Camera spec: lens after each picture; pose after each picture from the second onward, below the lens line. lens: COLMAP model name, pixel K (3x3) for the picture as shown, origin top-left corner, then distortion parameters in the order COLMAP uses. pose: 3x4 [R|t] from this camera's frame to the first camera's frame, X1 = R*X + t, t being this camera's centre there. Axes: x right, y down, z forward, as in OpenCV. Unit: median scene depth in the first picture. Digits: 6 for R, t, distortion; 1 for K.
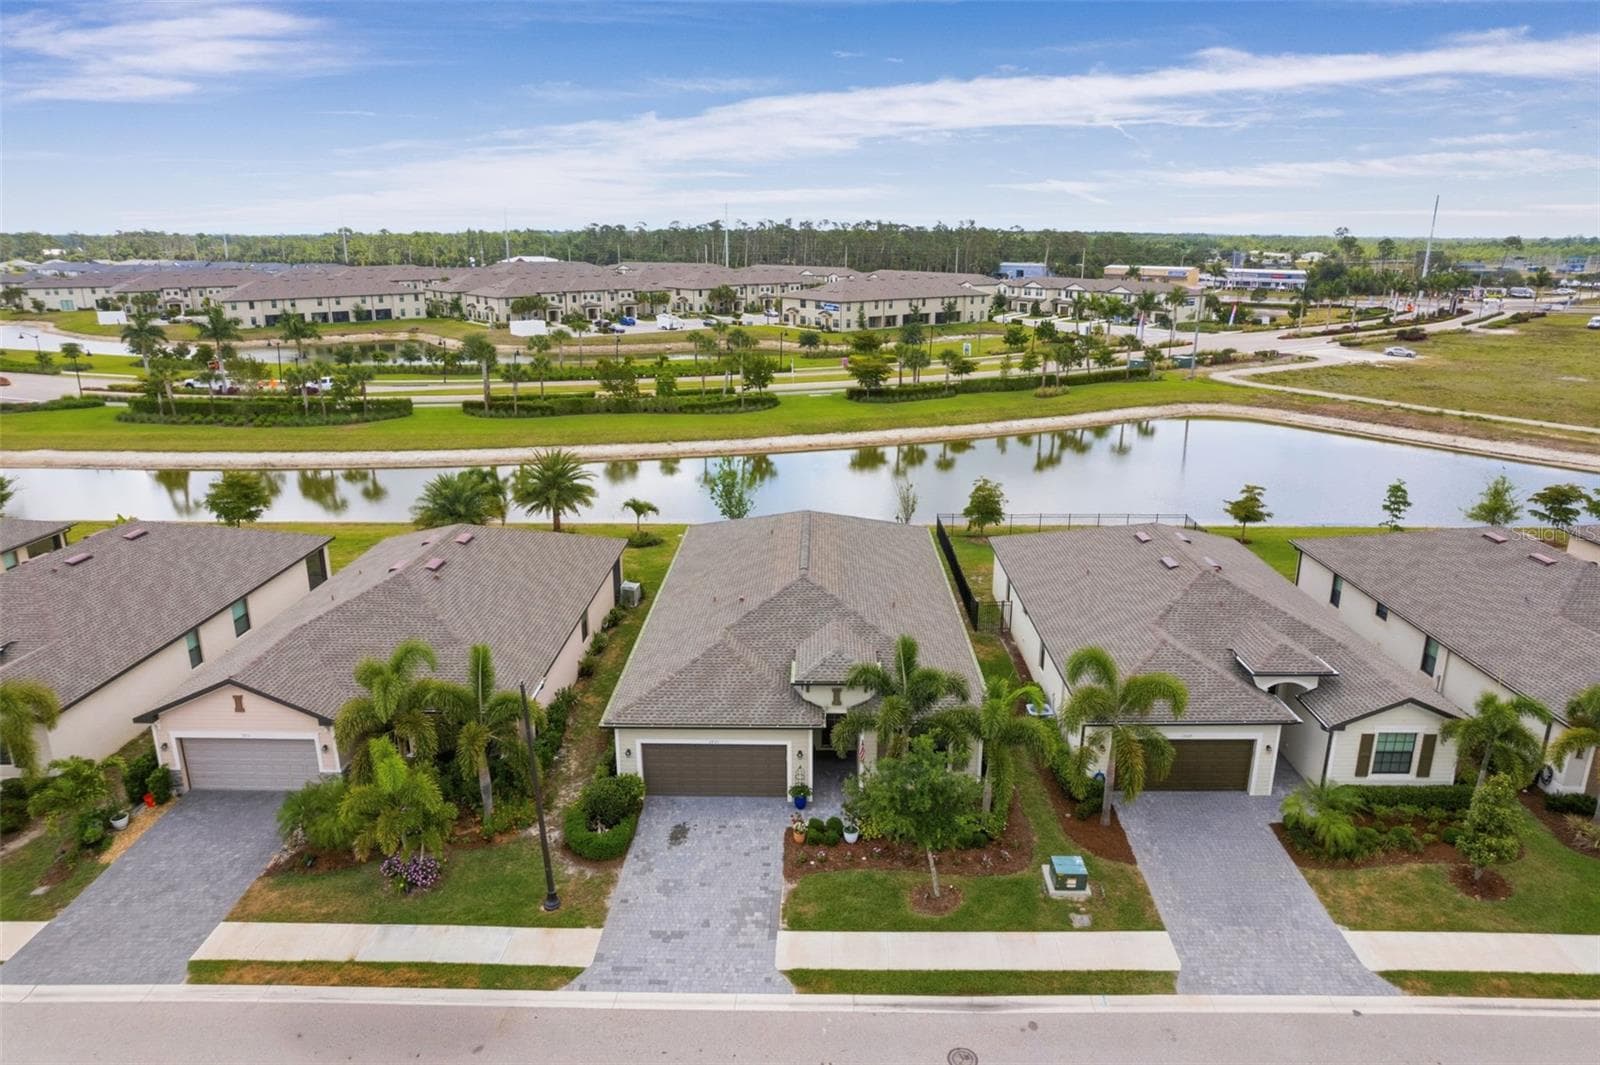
lens RADIAL K [[1027.9, 0, 800.0], [0, 1027.9, 532.5], [0, 0, 1]] dist [-0.090826, 0.087295]
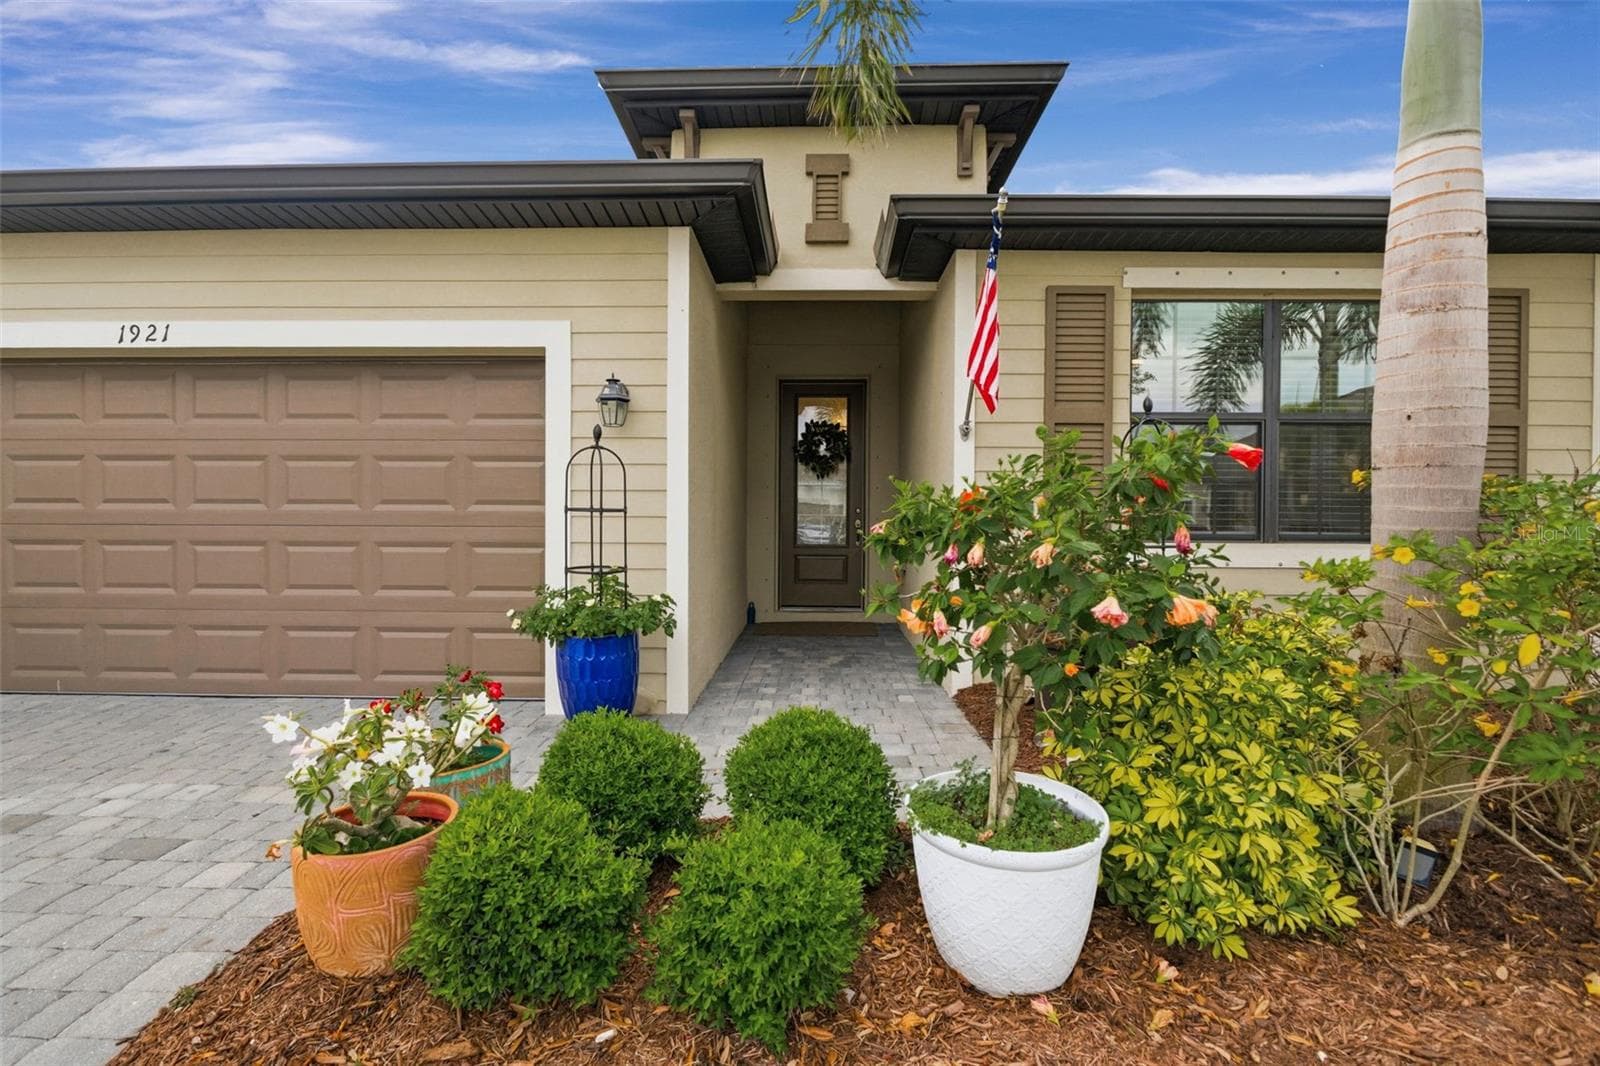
lens RADIAL K [[724.6, 0, 803.3], [0, 724.6, 521.5], [0, 0, 1]] dist [0.011048, -0.016743]
pose [[0.999968, 0.007914, -0.001380, 0.034030], [-0.007983, 0.959661, -0.281045, 0.286076], [-0.000900, 0.281047, 0.959693, 0.939544]]
